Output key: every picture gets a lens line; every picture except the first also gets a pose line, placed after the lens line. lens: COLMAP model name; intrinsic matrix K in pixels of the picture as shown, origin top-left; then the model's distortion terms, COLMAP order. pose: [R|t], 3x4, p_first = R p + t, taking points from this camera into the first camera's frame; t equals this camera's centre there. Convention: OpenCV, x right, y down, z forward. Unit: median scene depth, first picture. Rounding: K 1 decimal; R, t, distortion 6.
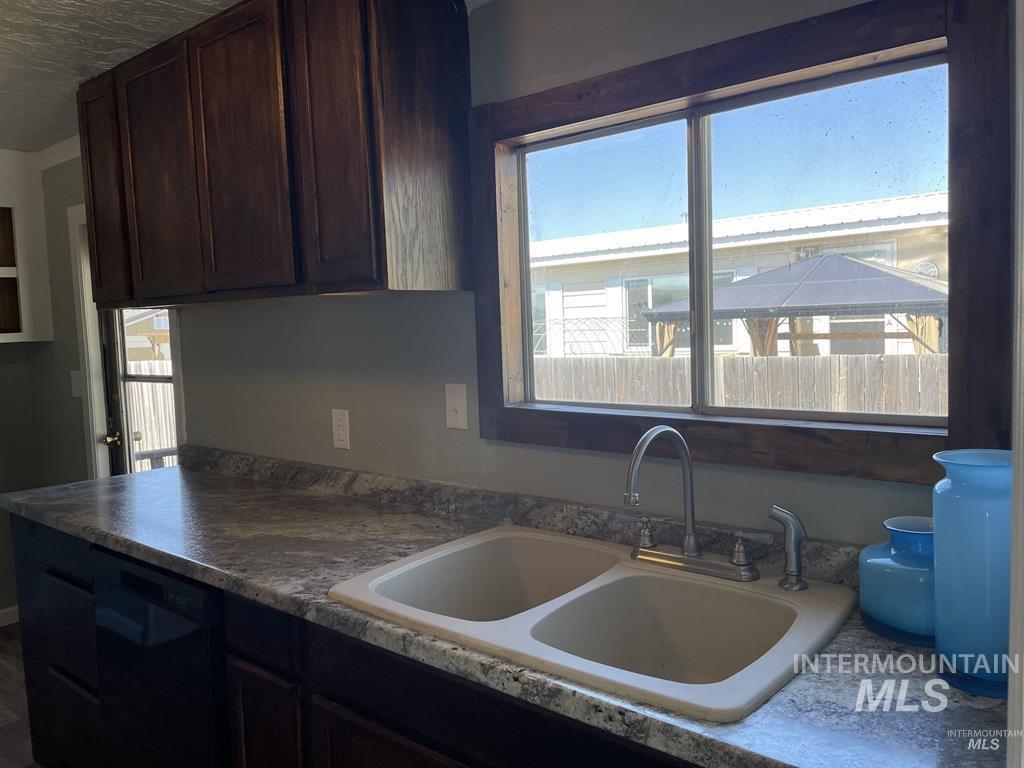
lens RADIAL K [[771.6, 0, 519.0], [0, 771.6, 378.0], [0, 0, 1]] dist [0.099264, -0.131738]
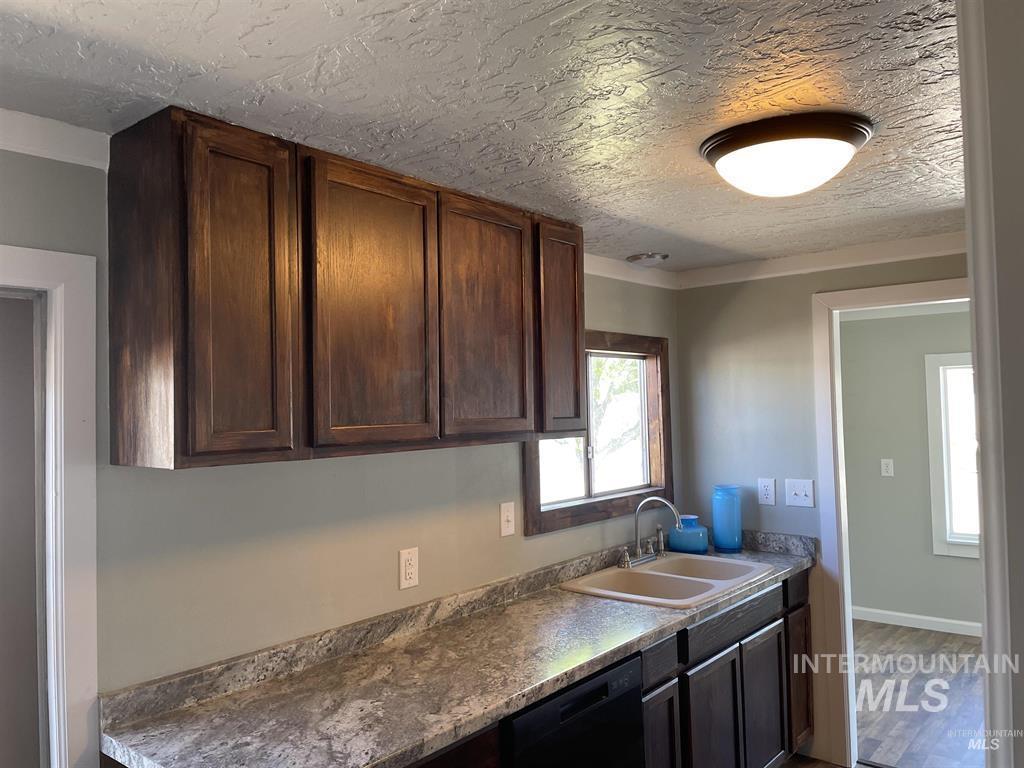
lens RADIAL K [[769.8, 0, 510.3], [0, 769.8, 390.3], [0, 0, 1]] dist [0.090435, -0.142059]
pose [[-0.016365, 0.084912, 0.996254, -1.283316], [0.117432, 0.989655, -0.082421, -0.083503], [-0.992946, 0.115643, -0.026167, 0.773786]]
